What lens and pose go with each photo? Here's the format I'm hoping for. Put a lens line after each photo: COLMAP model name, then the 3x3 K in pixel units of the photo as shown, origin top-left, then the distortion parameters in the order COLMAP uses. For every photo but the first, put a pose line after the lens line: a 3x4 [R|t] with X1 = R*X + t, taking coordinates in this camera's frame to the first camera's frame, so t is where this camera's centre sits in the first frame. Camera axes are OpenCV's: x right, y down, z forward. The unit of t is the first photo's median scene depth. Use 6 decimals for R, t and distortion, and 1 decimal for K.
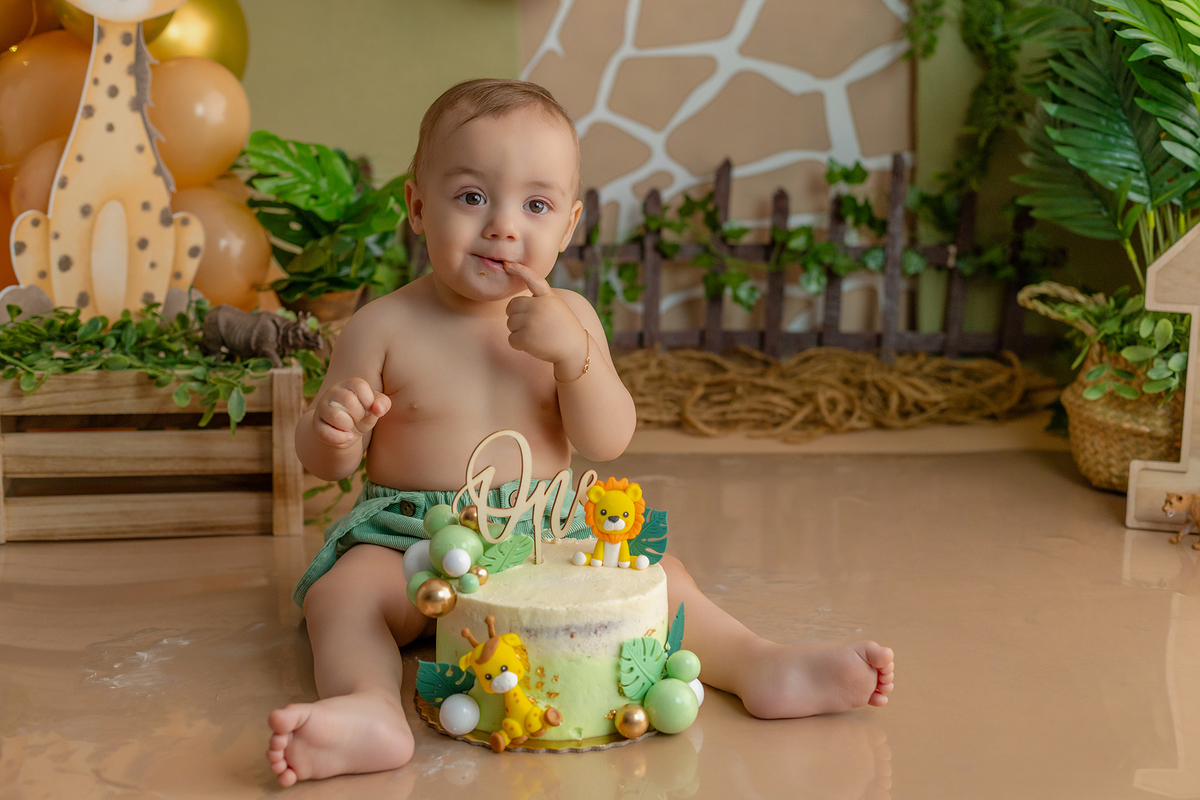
lens RADIAL K [[1793.7, 0, 572.9], [0, 1793.7, 385.5], [0, 0, 1]] dist [0.001441, -0.051157]
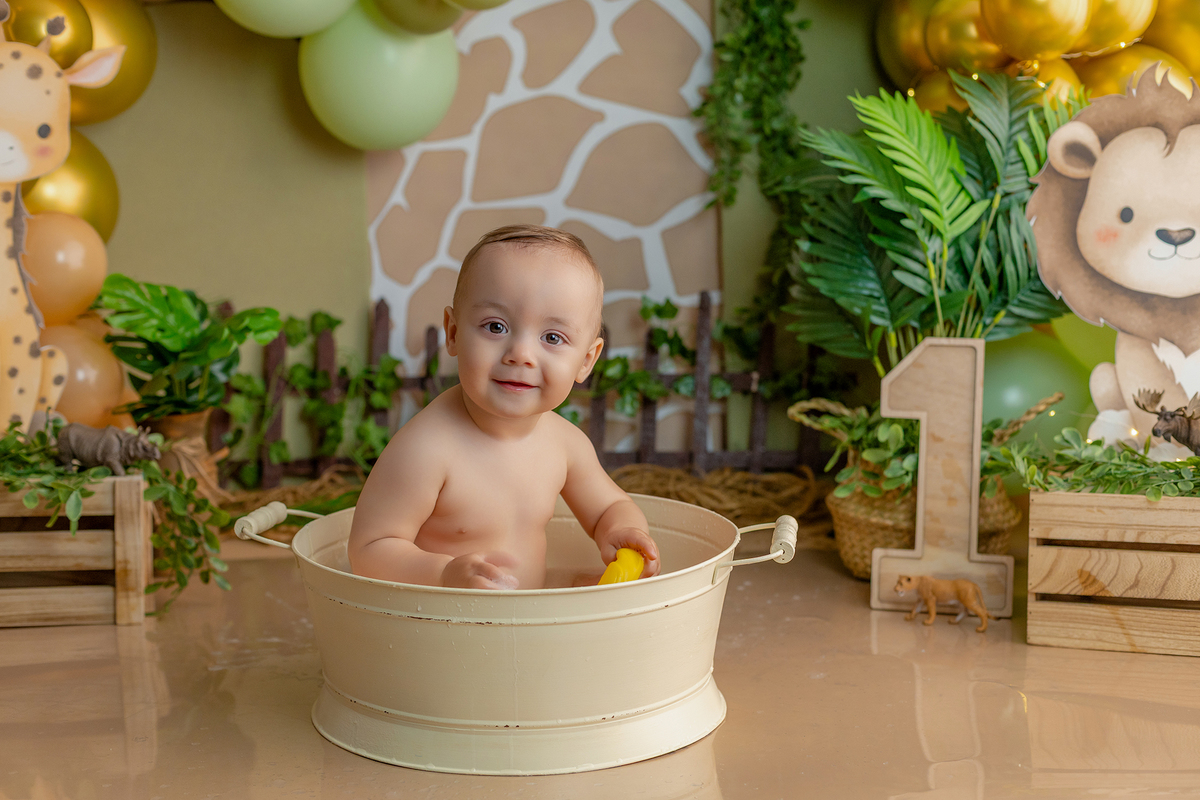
lens RADIAL K [[1801.2, 0, 538.9], [0, 1801.2, 381.3], [0, 0, 1]] dist [0.003908, -0.003548]
pose [[0.999900, -0.013939, 0.002334, 0.094336], [0.014096, 0.995524, -0.093448, 0.038284], [-0.001021, 0.093471, 0.995621, -0.143708]]
